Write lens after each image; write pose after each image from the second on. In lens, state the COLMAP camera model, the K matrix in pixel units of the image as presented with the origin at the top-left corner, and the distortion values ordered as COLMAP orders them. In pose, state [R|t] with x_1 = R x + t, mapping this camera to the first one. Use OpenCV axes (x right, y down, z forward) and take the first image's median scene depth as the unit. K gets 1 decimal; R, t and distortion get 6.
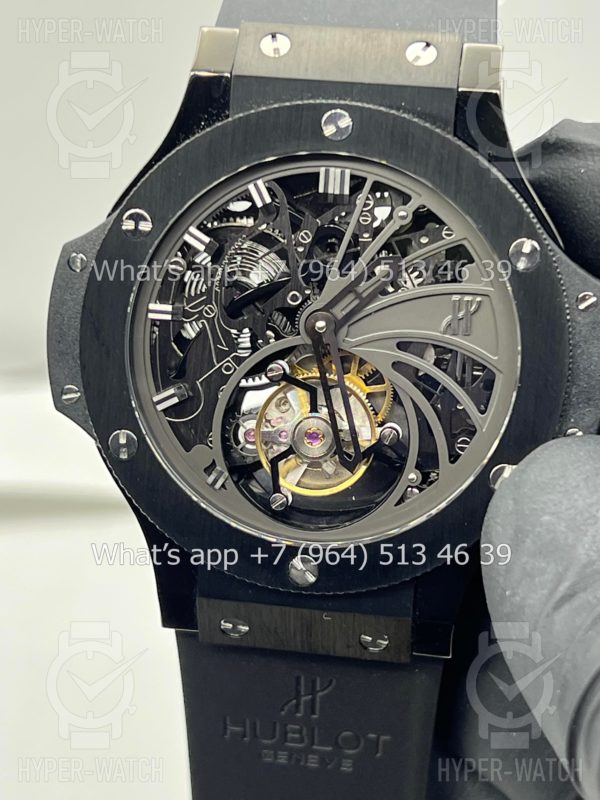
lens RADIAL K [[1804.5, 0, 303.2], [0, 1804.5, 400.2], [0, 0, 1]] dist [0.234767, 0.000000]
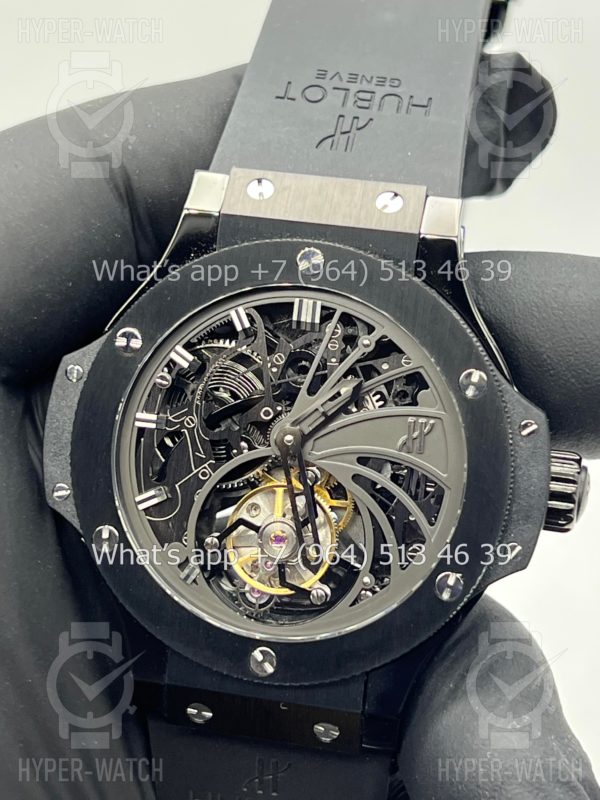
lens RADIAL K [[1804.5, 0, 298.0], [0, 1804.5, 402.6], [0, 0, 1]] dist [0.234767, 0.000000]
pose [[0.998838, 0.044695, -0.018054, 0.034176], [-0.045896, 0.996290, -0.072798, 0.016803], [0.014733, 0.073542, 0.997183, -0.106992]]
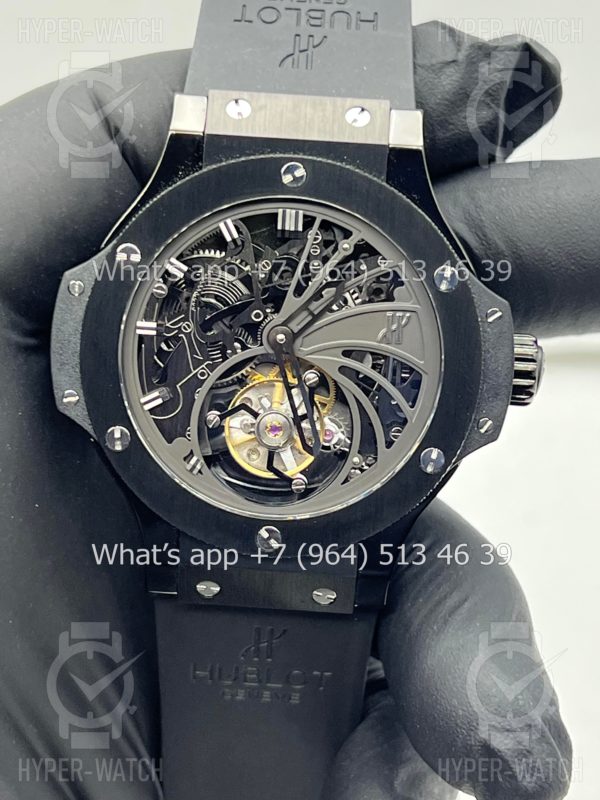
lens RADIAL K [[1804.5, 0, 294.8], [0, 1804.5, 405.7], [0, 0, 1]] dist [0.234767, 0.000000]
pose [[0.993345, -0.017096, 0.113901, -0.120505], [0.018134, 0.999803, -0.008086, 0.014725], [-0.113740, 0.010098, 0.993459, -0.215007]]
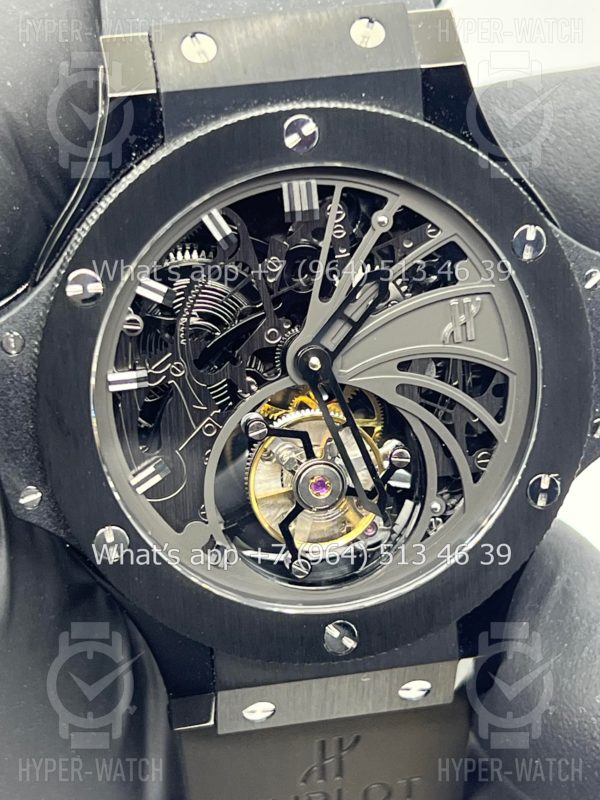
lens RADIAL K [[1804.5, 0, 297.0], [0, 1804.5, 401.6], [0, 0, 1]] dist [0.234767, 0.000000]
pose [[0.946871, -0.204149, 0.248511, -0.216823], [0.182793, 0.977374, 0.106428, -0.116381], [-0.264616, -0.055347, 0.962764, 0.164088]]
